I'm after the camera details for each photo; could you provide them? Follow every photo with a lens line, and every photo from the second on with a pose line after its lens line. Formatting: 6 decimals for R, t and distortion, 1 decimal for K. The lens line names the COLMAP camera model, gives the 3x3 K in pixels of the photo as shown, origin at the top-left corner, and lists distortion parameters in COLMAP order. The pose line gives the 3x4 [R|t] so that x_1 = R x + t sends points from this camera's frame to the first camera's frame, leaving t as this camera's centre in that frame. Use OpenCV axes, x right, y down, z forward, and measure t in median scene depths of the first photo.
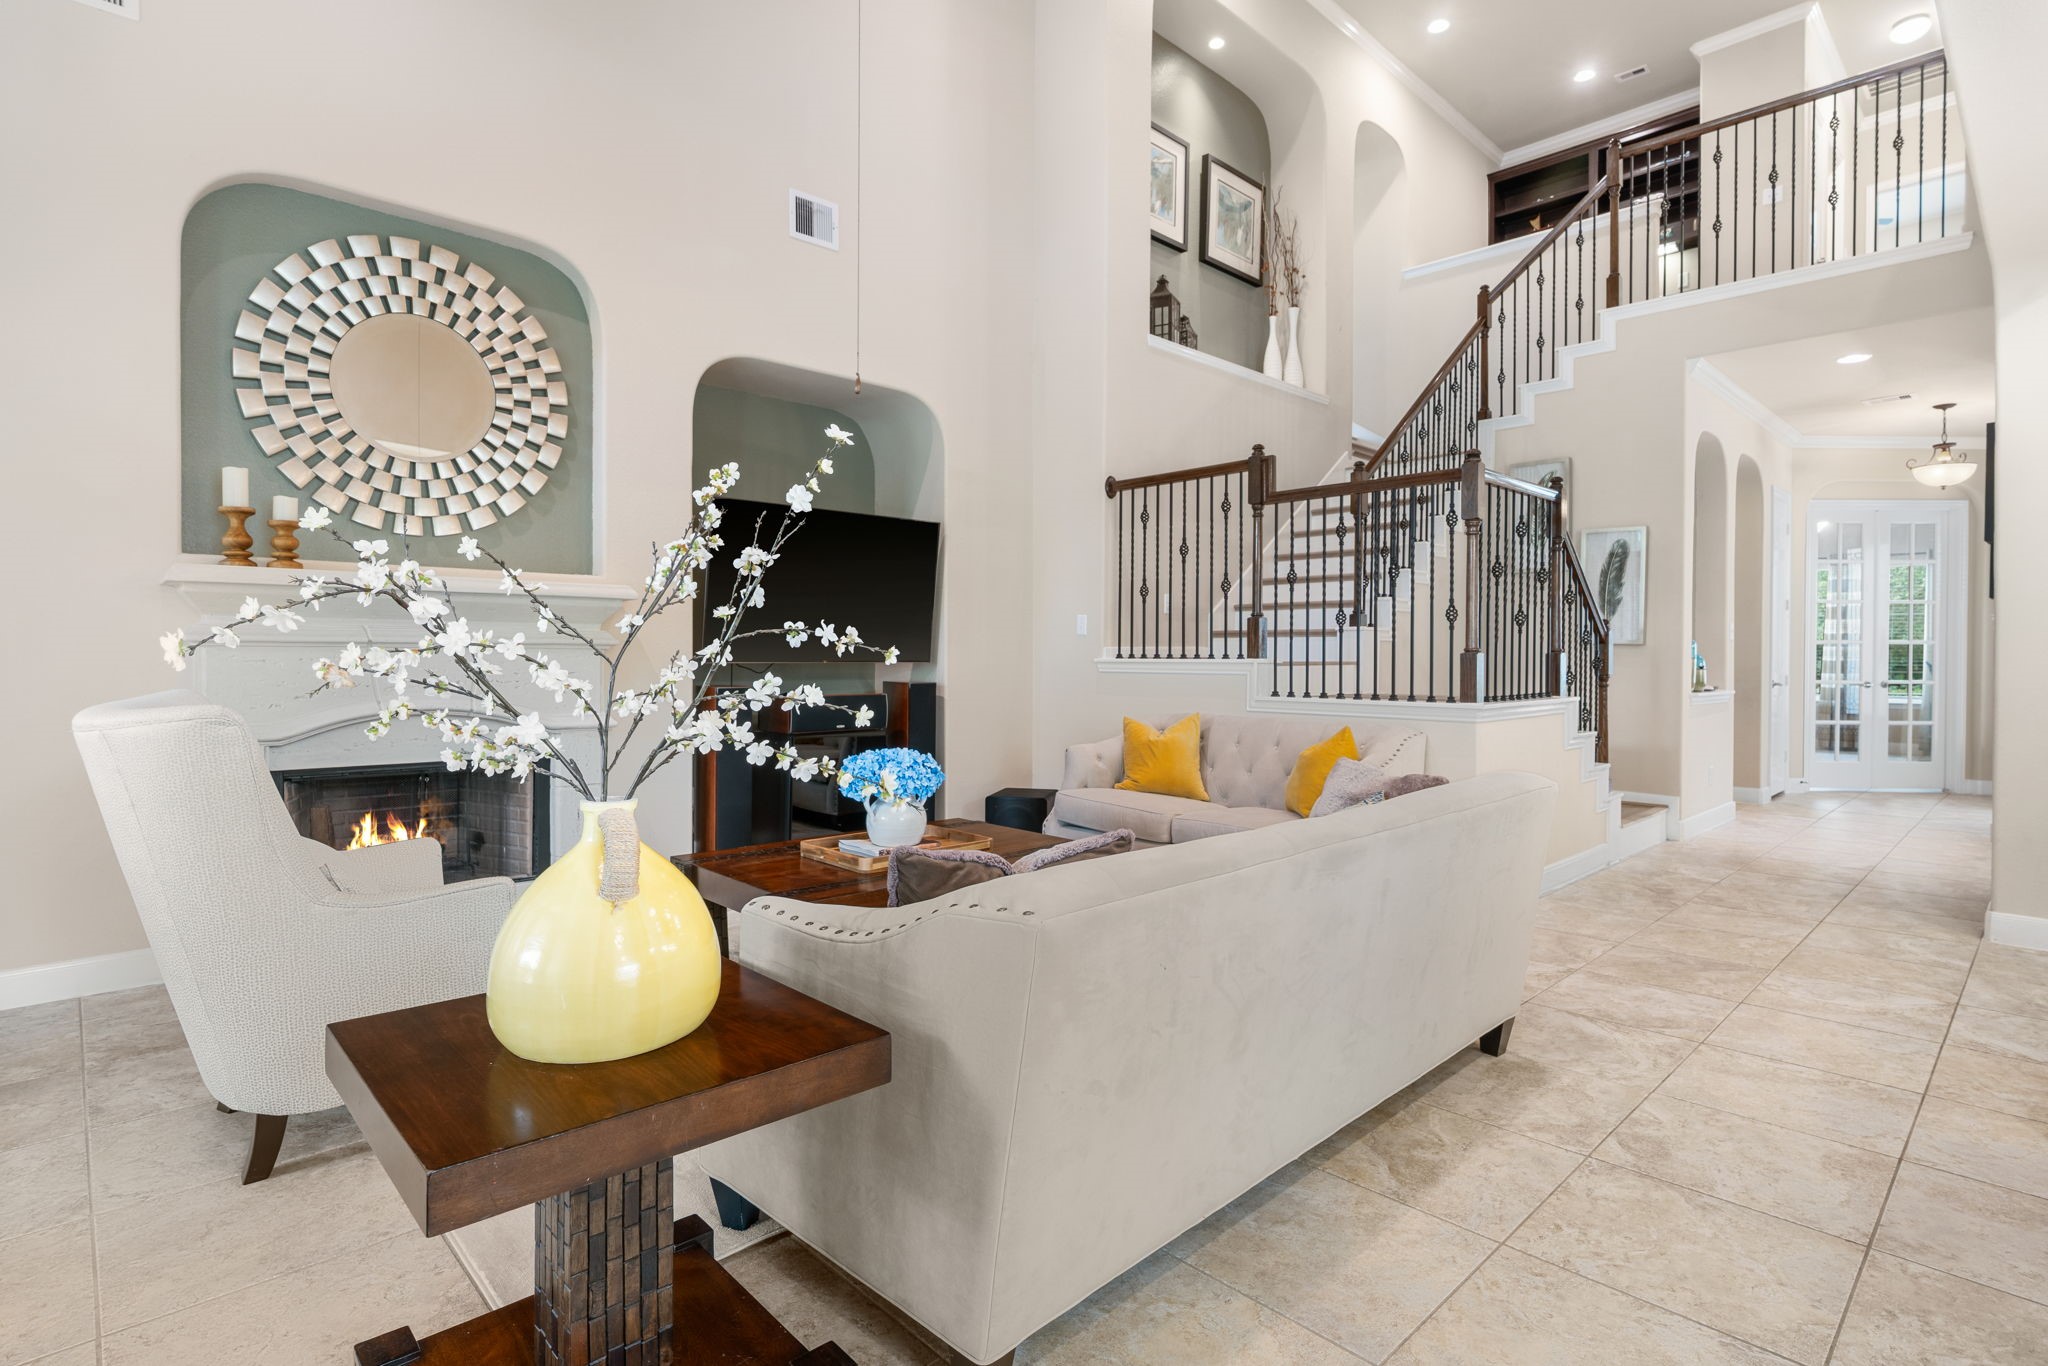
lens RADIAL K [[1007.1, 0, 1024.2], [0, 1007.1, 673.1], [0, 0, 1]] dist [-0.035020, -0.000590]
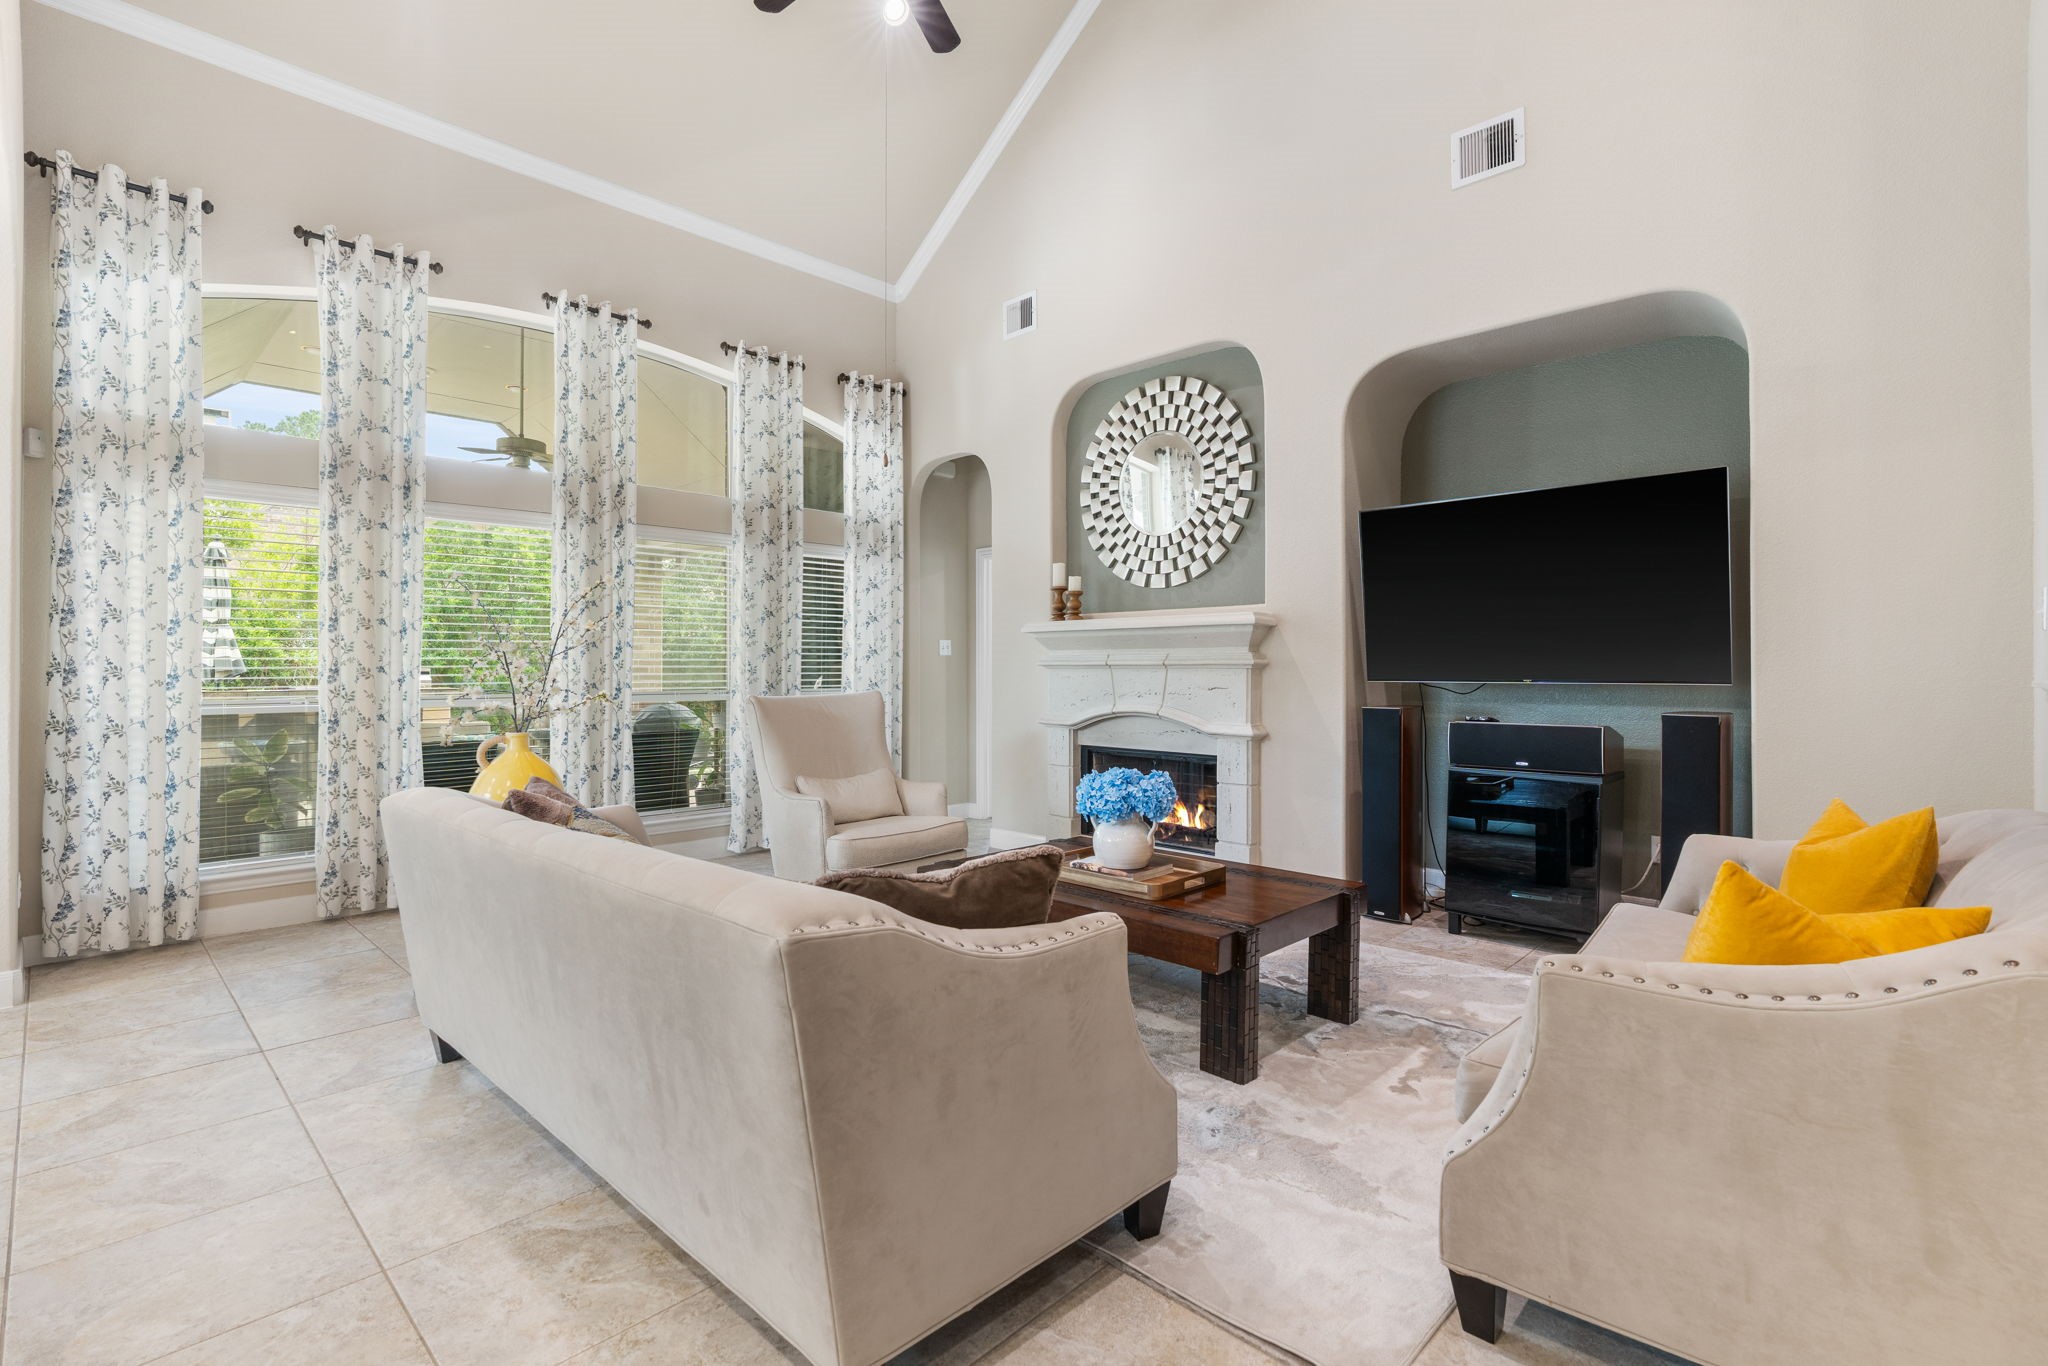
lens RADIAL K [[939.6, 0, 1059.6], [0, 939.6, 663.9], [0, 0, 1]] dist [-0.007485, 0.000729]
pose [[0.065305, -0.009624, -0.997819, 0.711413], [-0.004799, 0.999939, -0.009958, -0.017215], [0.997854, 0.005439, 0.065255, 0.777336]]
